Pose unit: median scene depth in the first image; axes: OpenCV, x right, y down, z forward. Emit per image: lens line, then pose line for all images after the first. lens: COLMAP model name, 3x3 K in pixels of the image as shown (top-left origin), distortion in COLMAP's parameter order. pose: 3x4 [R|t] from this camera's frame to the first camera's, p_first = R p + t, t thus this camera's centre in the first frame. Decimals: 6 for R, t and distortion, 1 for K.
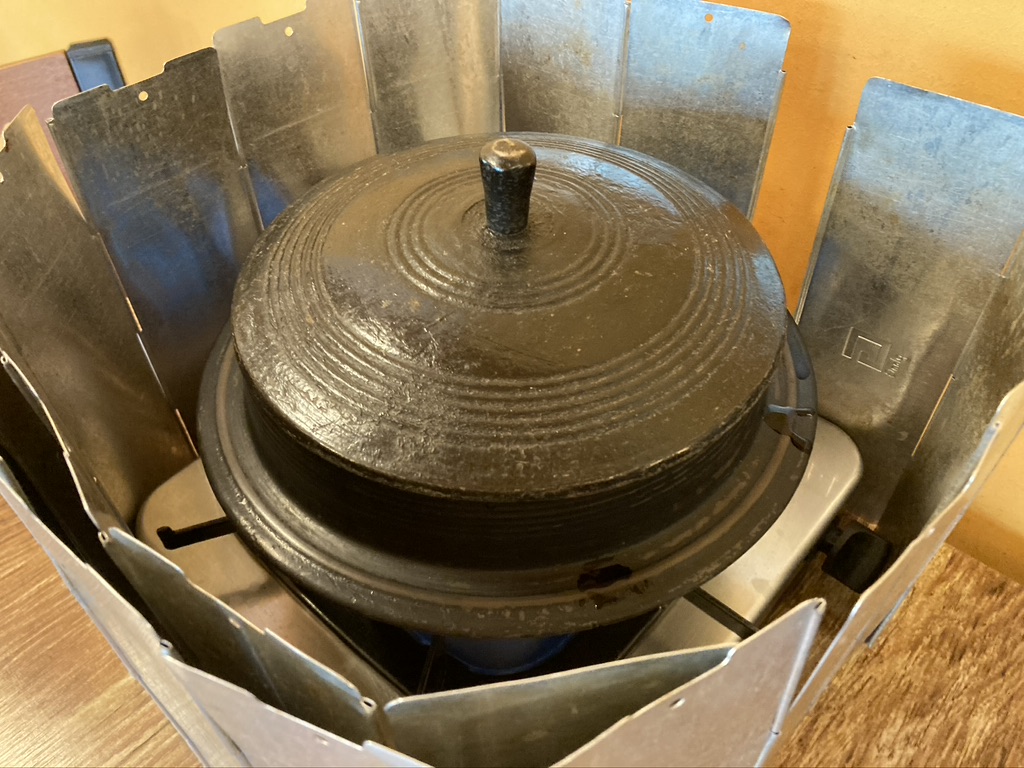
lens RADIAL K [[850.9, 0, 511.6], [0, 850.9, 388.6], [0, 0, 1]] dist [0.021551, -0.020040]
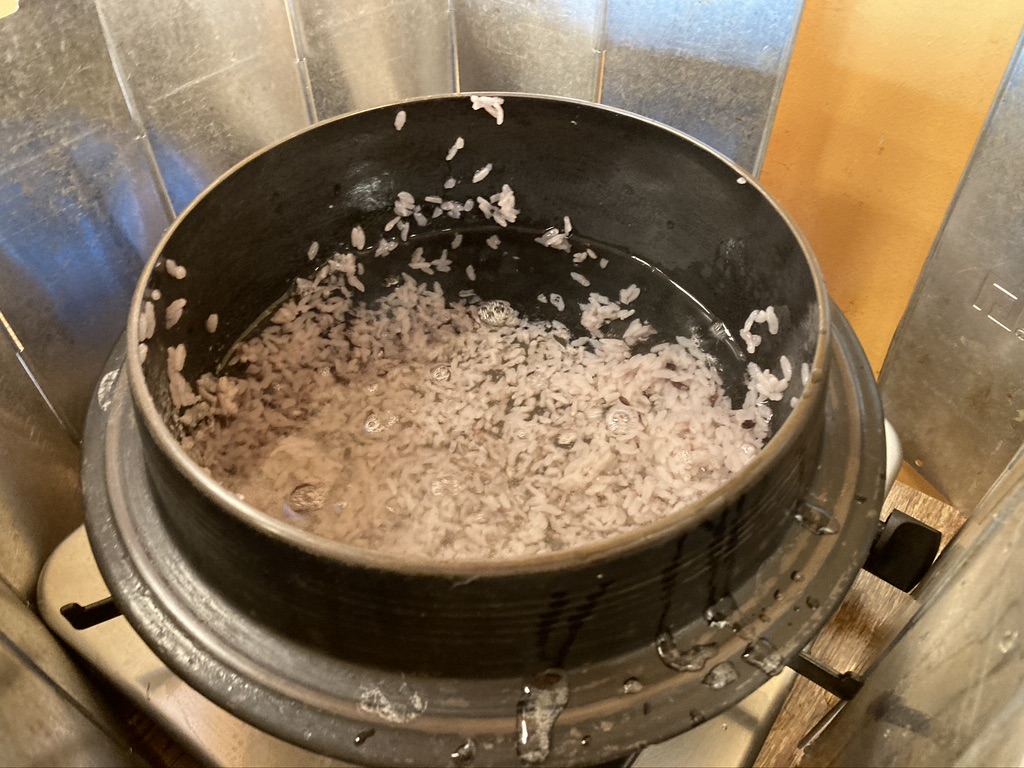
lens RADIAL K [[850.9, 0, 515.0], [0, 850.9, 366.1], [0, 0, 1]] dist [0.021551, -0.020040]
pose [[0.996889, -0.061058, 0.049843, -0.018784], [0.059906, 0.997909, 0.024285, -0.043763], [-0.051221, -0.021223, 0.998462, 0.187398]]
